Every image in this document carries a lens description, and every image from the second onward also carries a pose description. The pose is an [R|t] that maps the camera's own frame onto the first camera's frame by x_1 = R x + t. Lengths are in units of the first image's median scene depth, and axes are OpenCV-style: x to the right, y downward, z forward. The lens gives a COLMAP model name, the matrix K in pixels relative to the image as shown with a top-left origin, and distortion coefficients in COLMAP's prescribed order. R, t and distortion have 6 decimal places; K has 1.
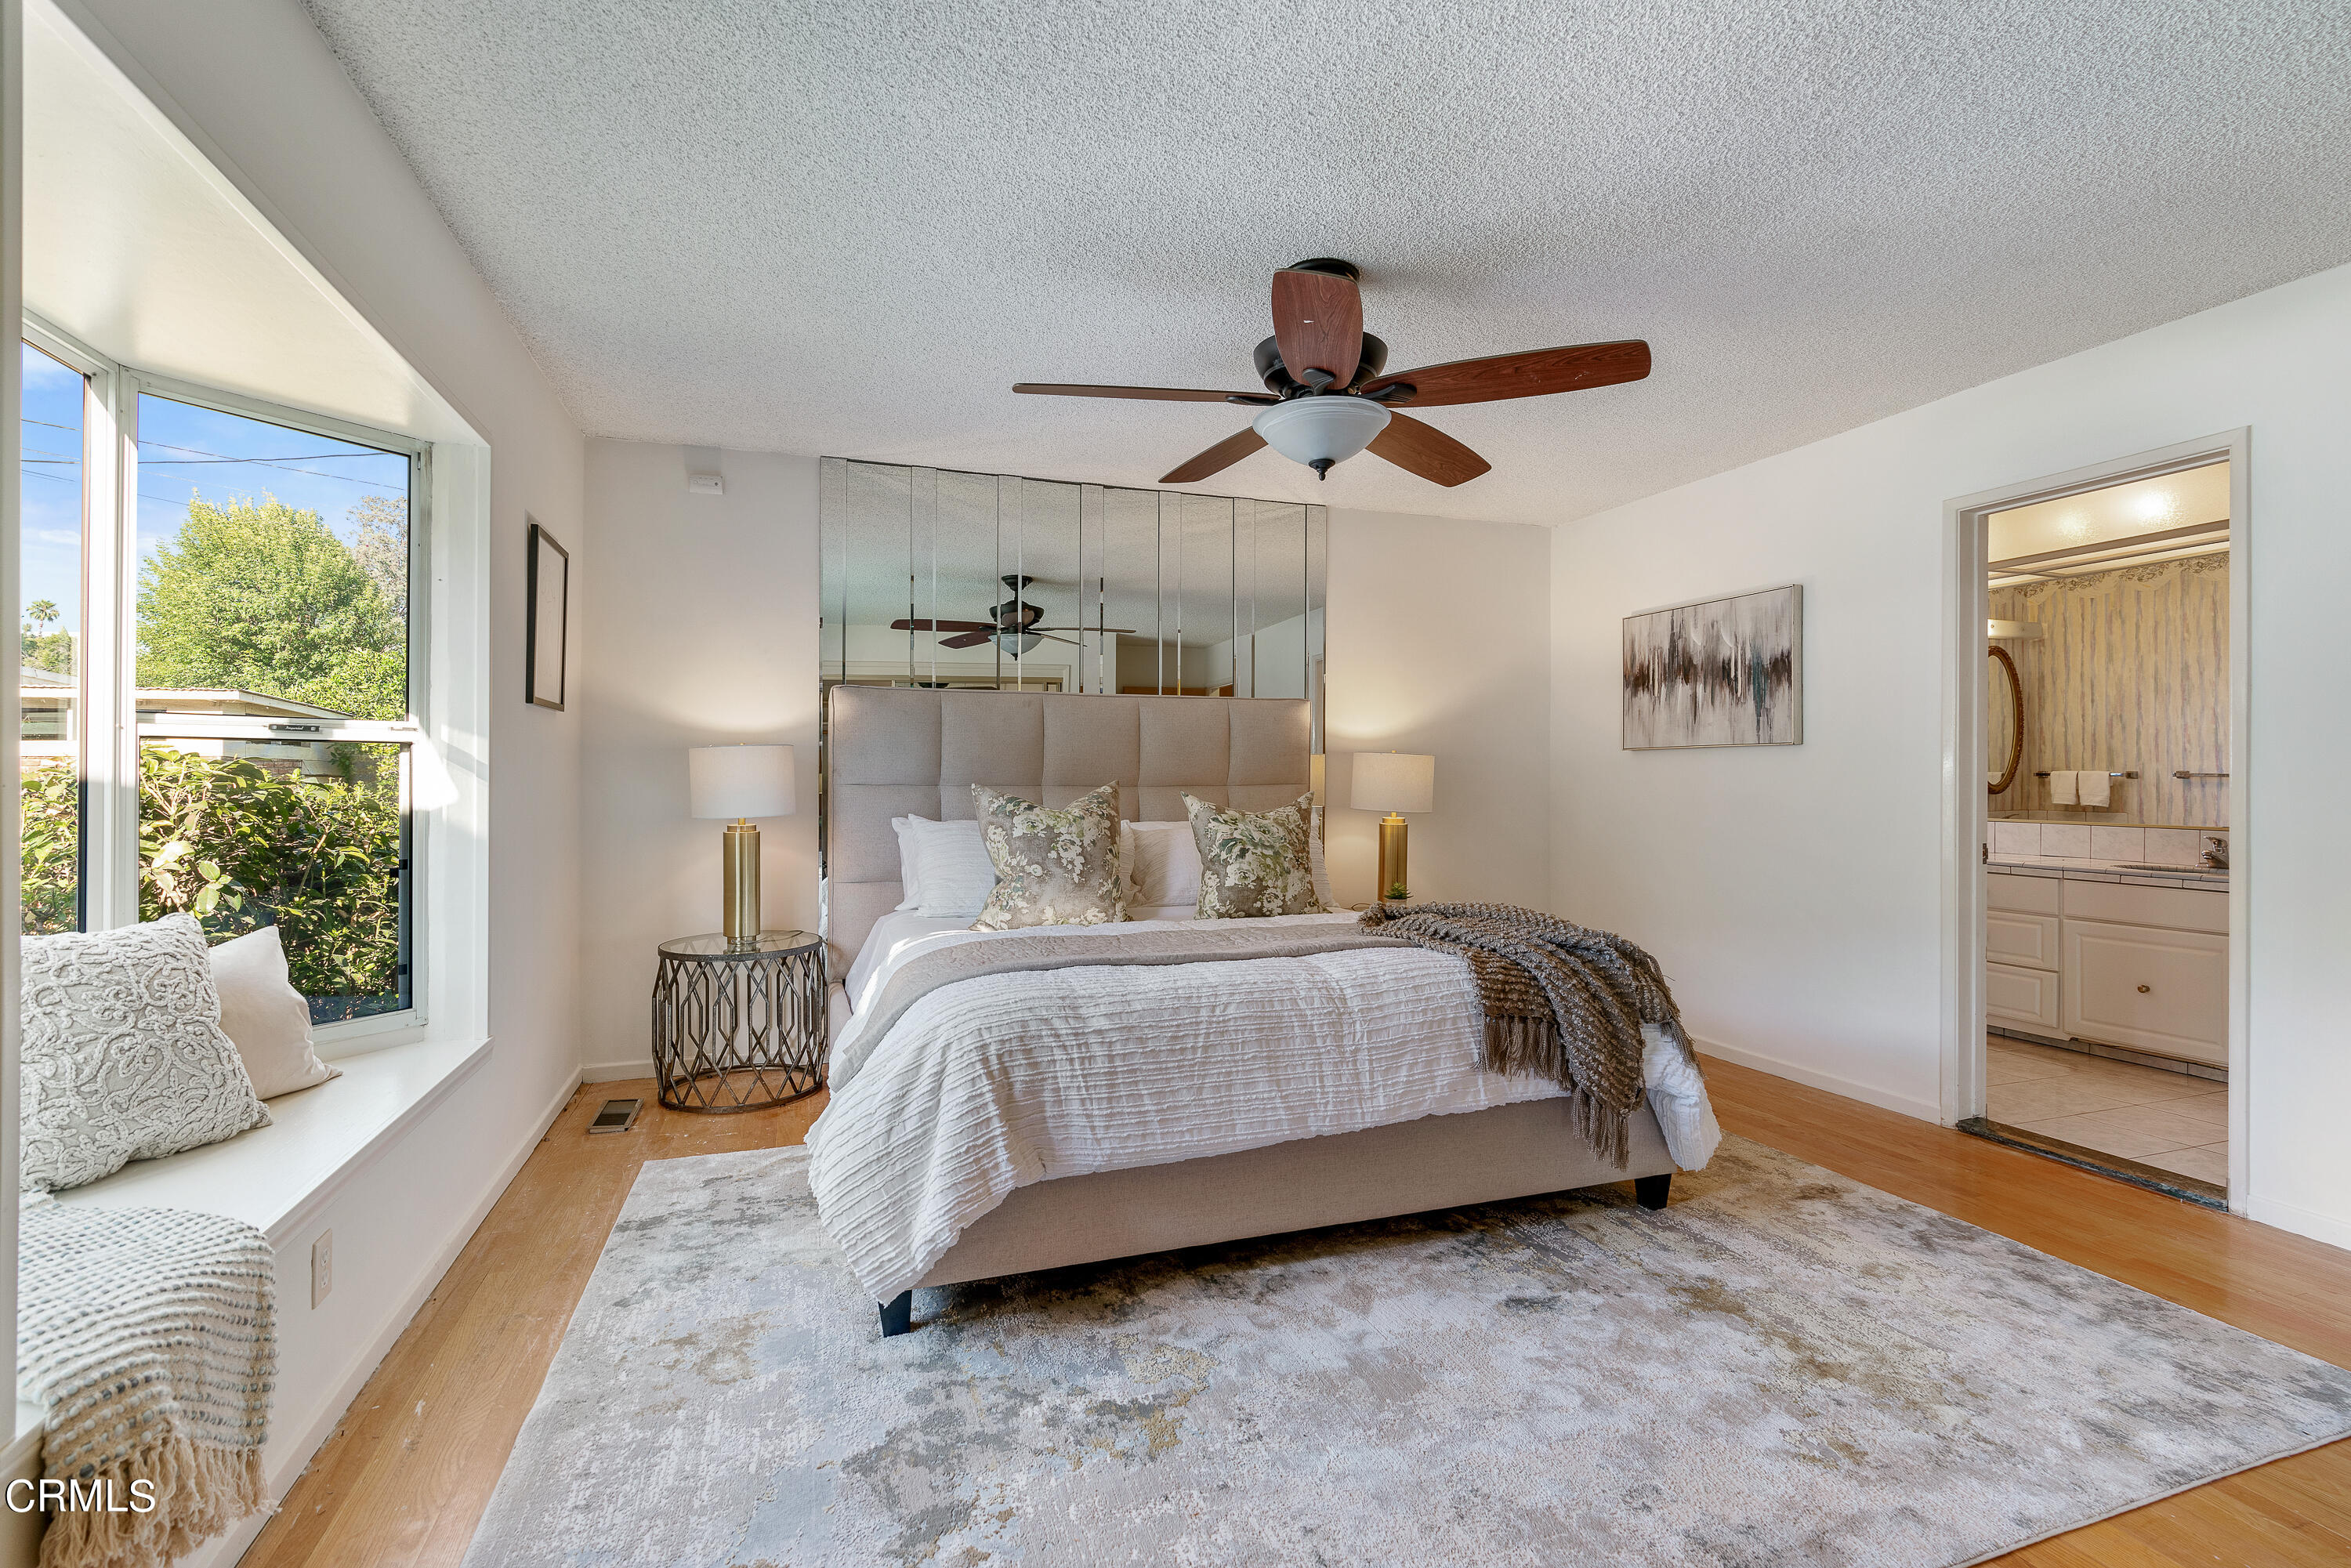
lens RADIAL K [[1084.9, 0, 1160.5], [0, 1084.9, 782.2], [0, 0, 1]] dist [-0.005293, 0.001887]
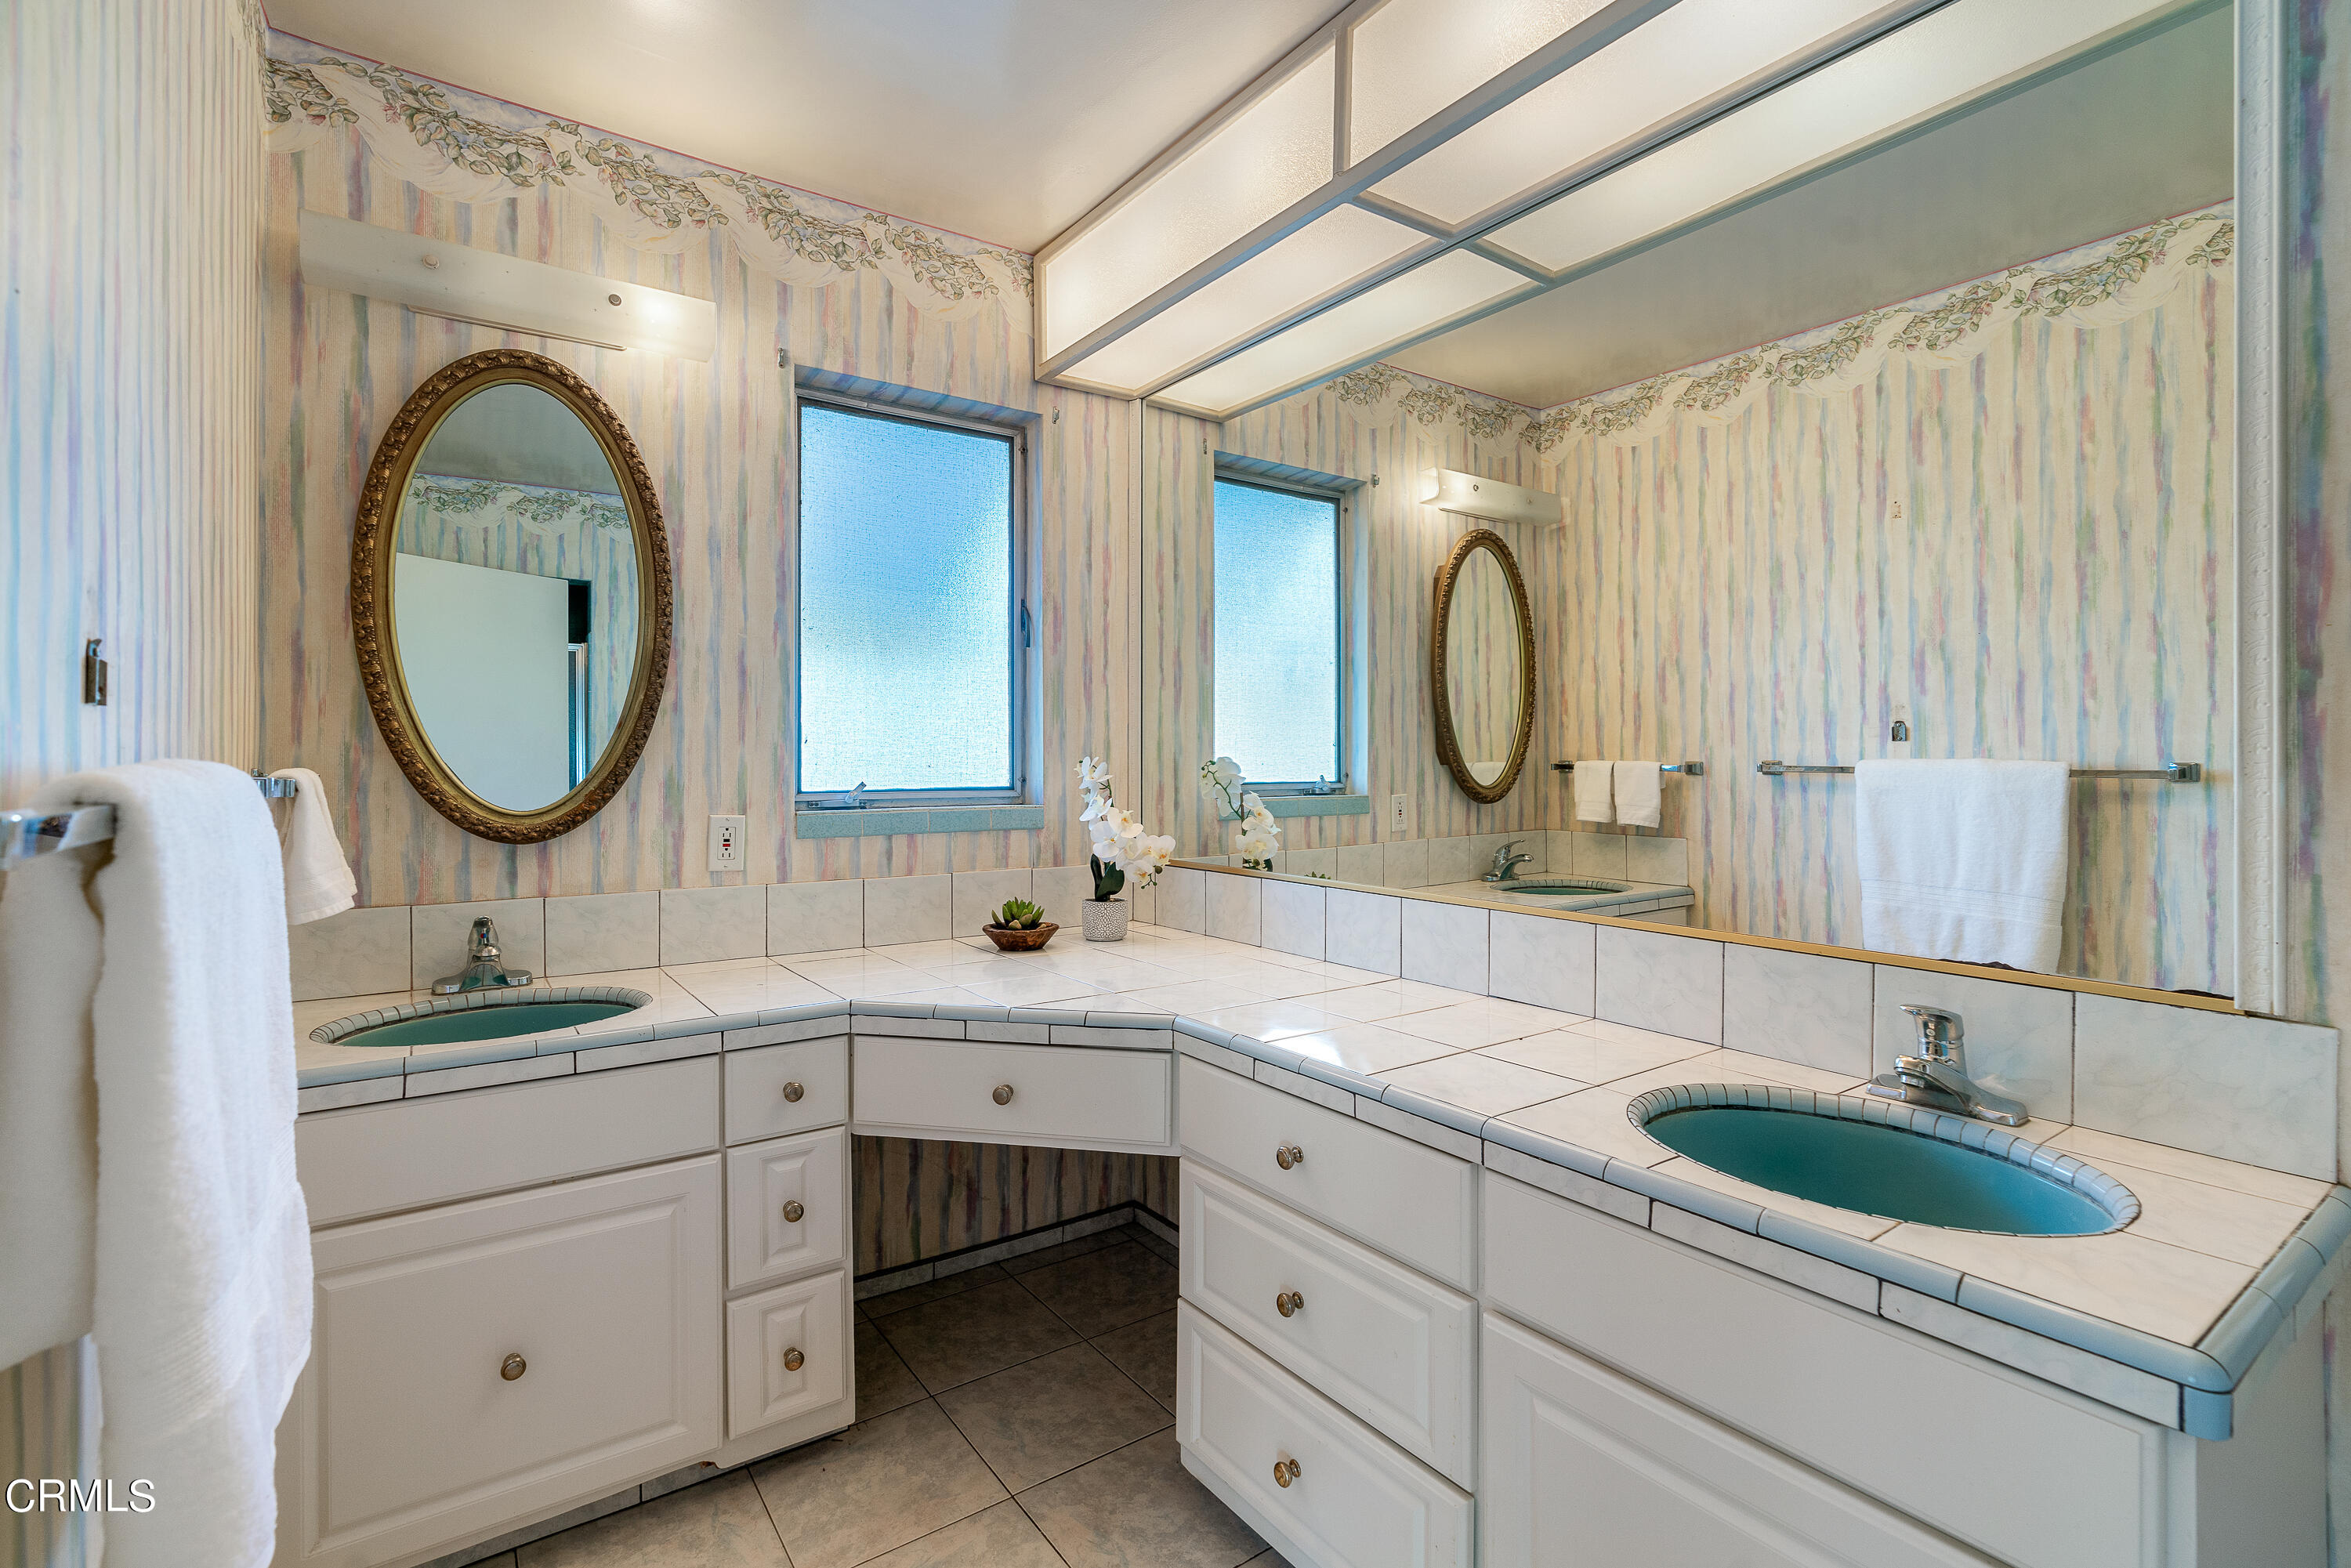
lens RADIAL K [[1084.9, 0, 1190.8], [0, 1084.9, 768.1], [0, 0, 1]] dist [-0.005293, 0.001887]
pose [[0.957246, -0.003666, 0.289251, 0.492860], [0.003351, 0.999993, 0.001586, -0.008634], [-0.289254, -0.000549, 0.957252, 0.545735]]
